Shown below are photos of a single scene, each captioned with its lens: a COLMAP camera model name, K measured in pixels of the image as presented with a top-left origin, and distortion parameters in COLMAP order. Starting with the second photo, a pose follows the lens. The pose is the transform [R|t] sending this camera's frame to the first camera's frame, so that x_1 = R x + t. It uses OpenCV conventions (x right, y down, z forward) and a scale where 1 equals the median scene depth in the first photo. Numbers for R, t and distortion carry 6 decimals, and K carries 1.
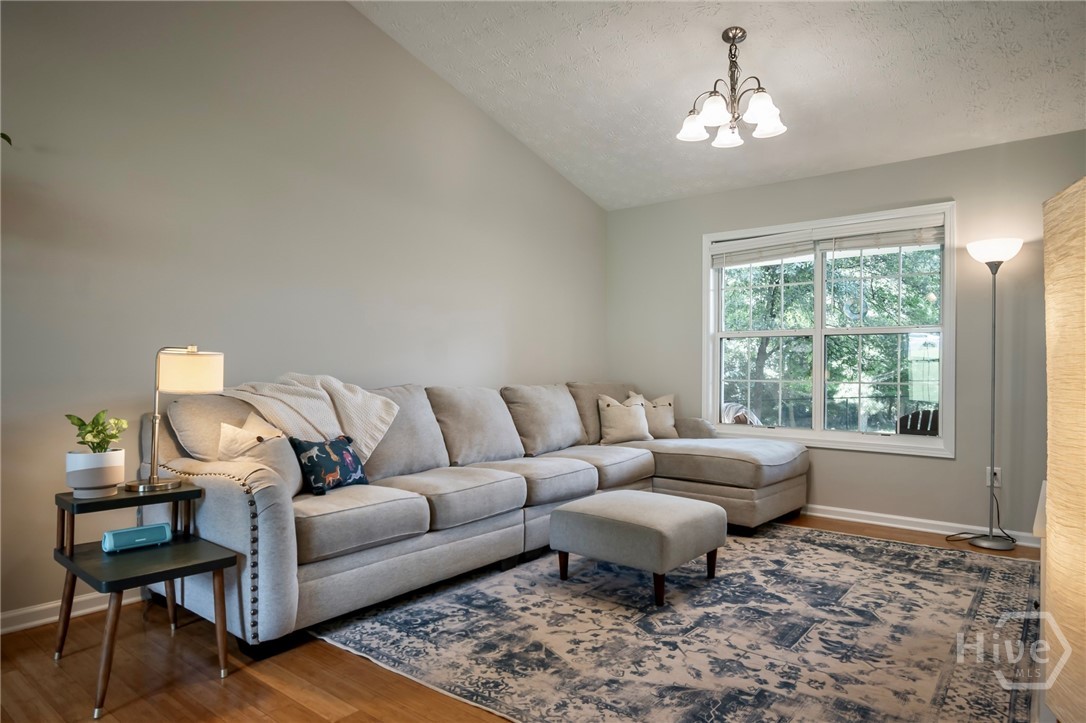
lens RADIAL K [[647.6, 0, 540.3], [0, 647.6, 363.9], [0, 0, 1]] dist [-0.001851, 0.001546]
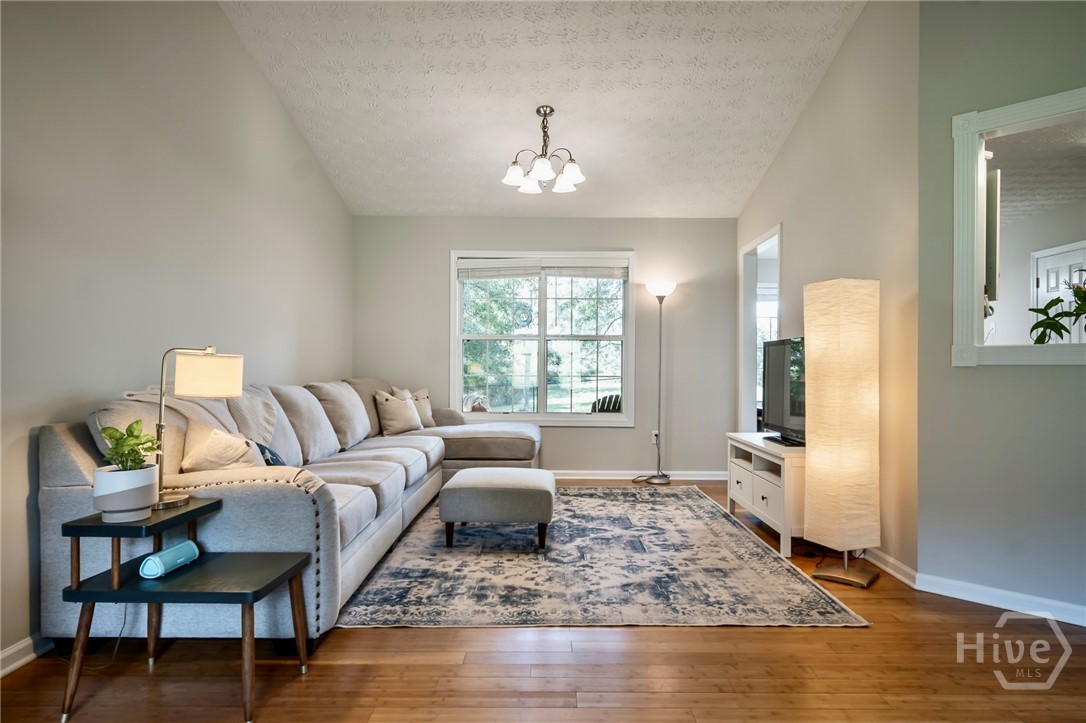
lens RADIAL K [[647.6, 0, 540.5], [0, 647.6, 364.3], [0, 0, 1]] dist [-0.001851, 0.001546]
pose [[0.782133, -0.001693, 0.623109, -0.683618], [-0.005011, 0.999947, 0.009008, -0.013083], [-0.623091, -0.010168, 0.782083, -0.024611]]
